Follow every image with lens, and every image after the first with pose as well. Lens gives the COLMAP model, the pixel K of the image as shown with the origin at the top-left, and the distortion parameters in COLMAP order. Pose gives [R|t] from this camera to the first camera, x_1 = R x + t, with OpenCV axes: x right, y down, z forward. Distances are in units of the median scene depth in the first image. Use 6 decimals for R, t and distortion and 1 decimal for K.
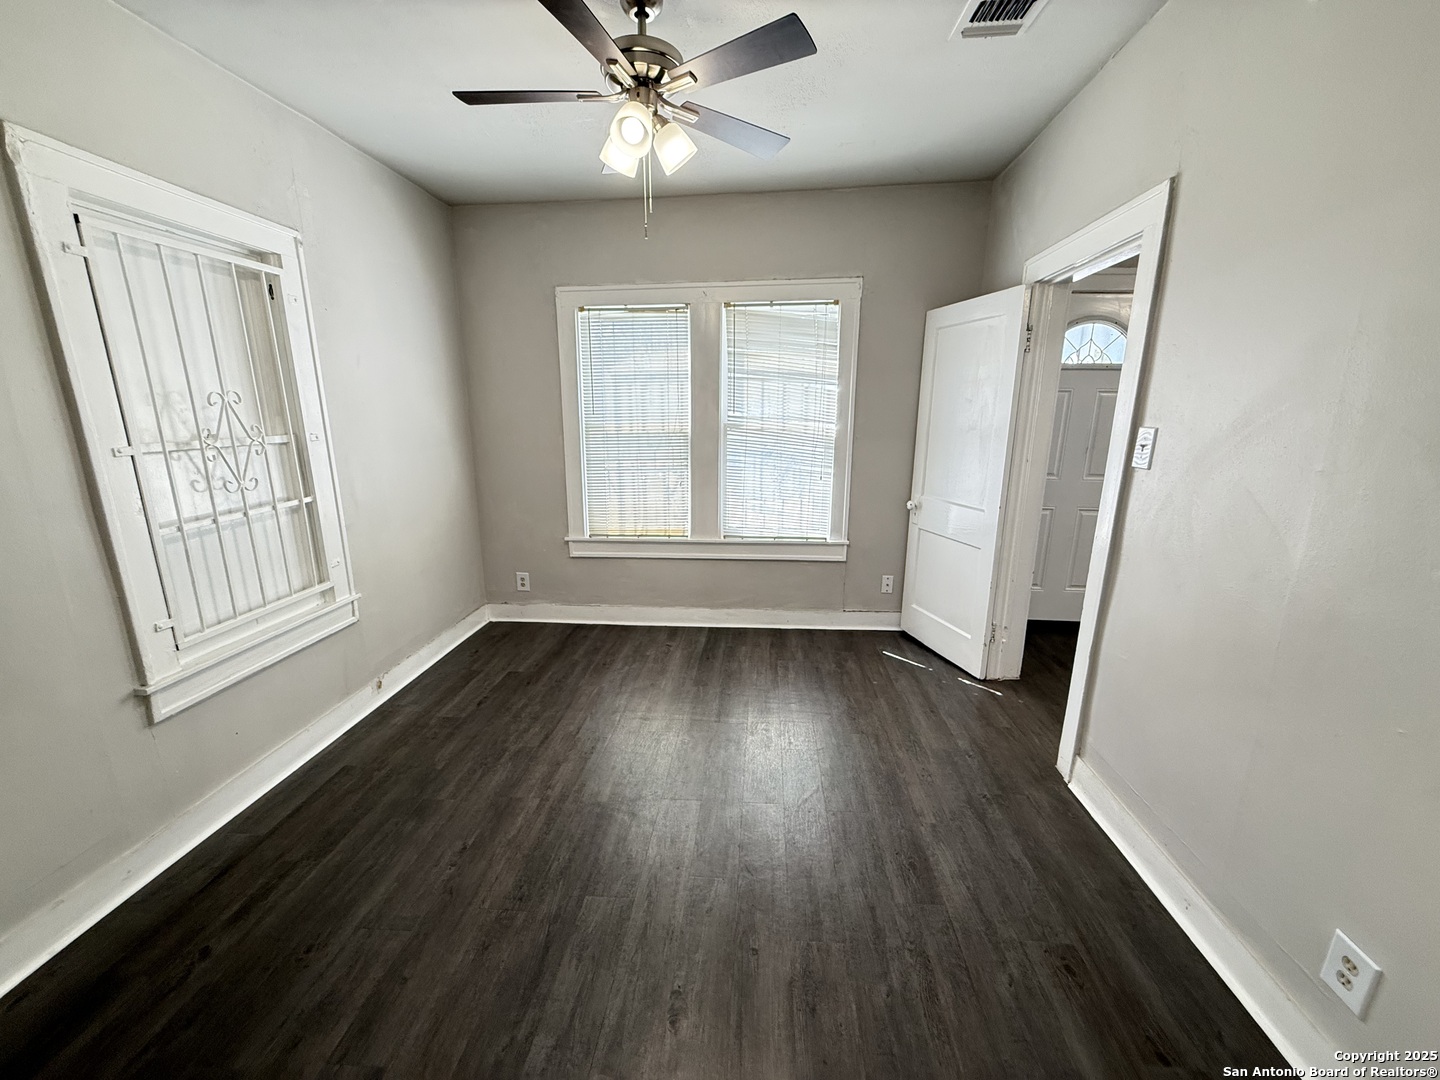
lens RADIAL K [[574.0, 0, 714.8], [0, 574.0, 540.9], [0, 0, 1]] dist [-0.000510, 0.000242]
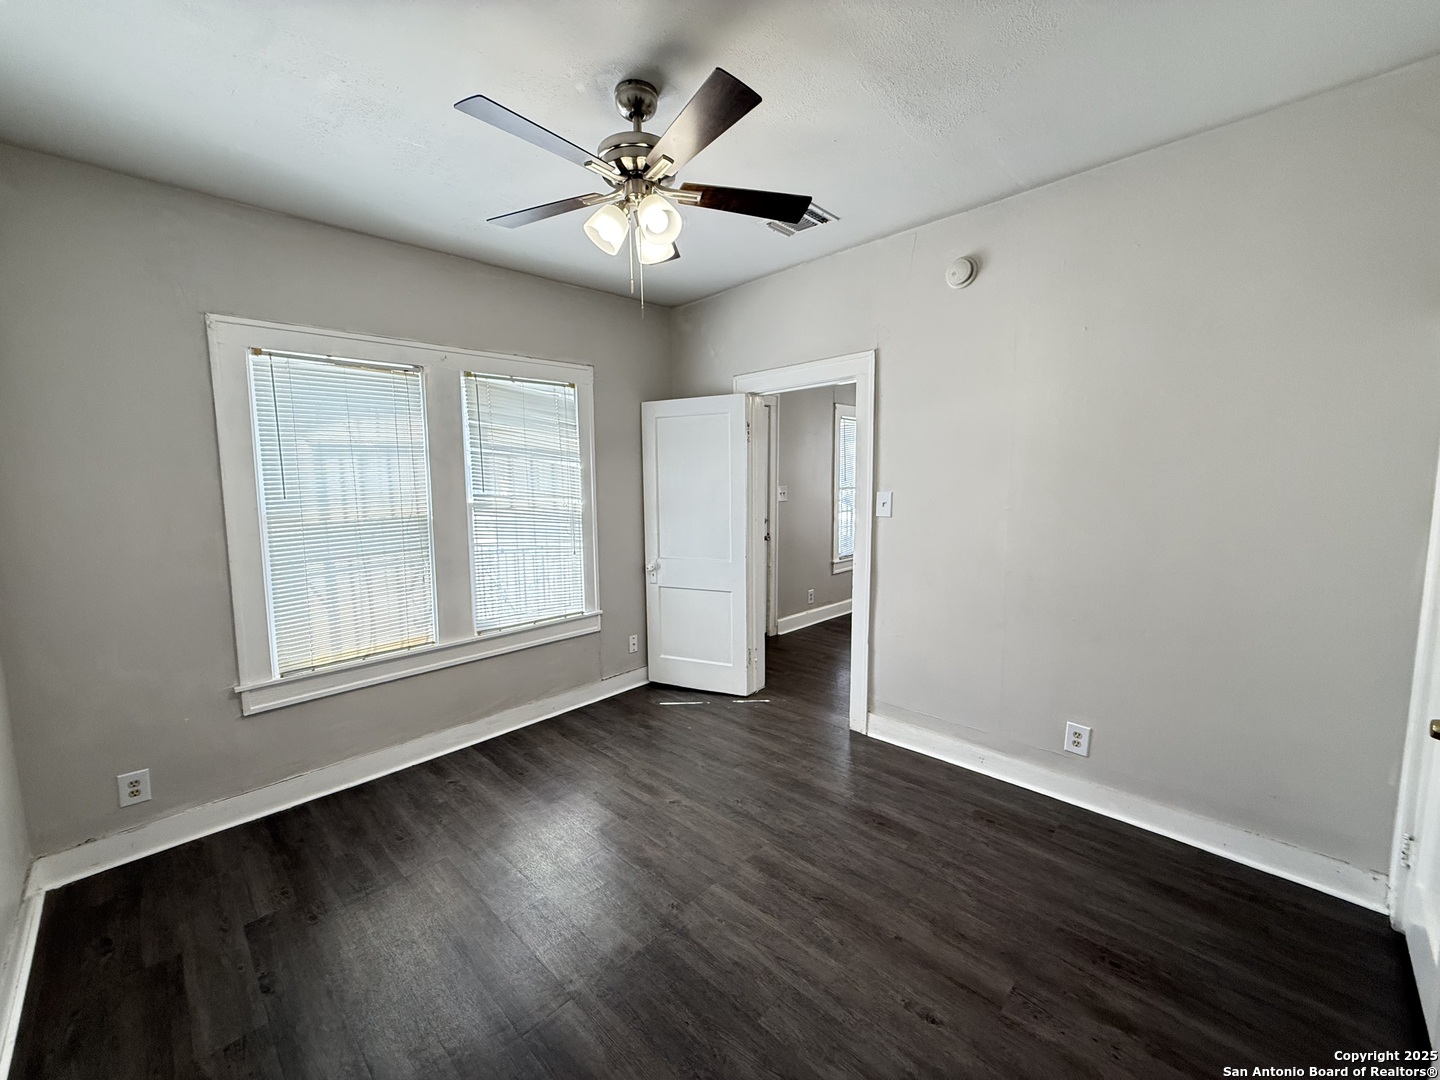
lens RADIAL K [[574.0, 0, 715.2], [0, 574.0, 541.5], [0, 0, 1]] dist [-0.000510, 0.000242]
pose [[0.635118, -0.091882, 0.766930, -0.476295], [0.188476, 0.981322, -0.038515, -0.049058], [-0.749067, 0.169010, 0.640573, 0.190270]]
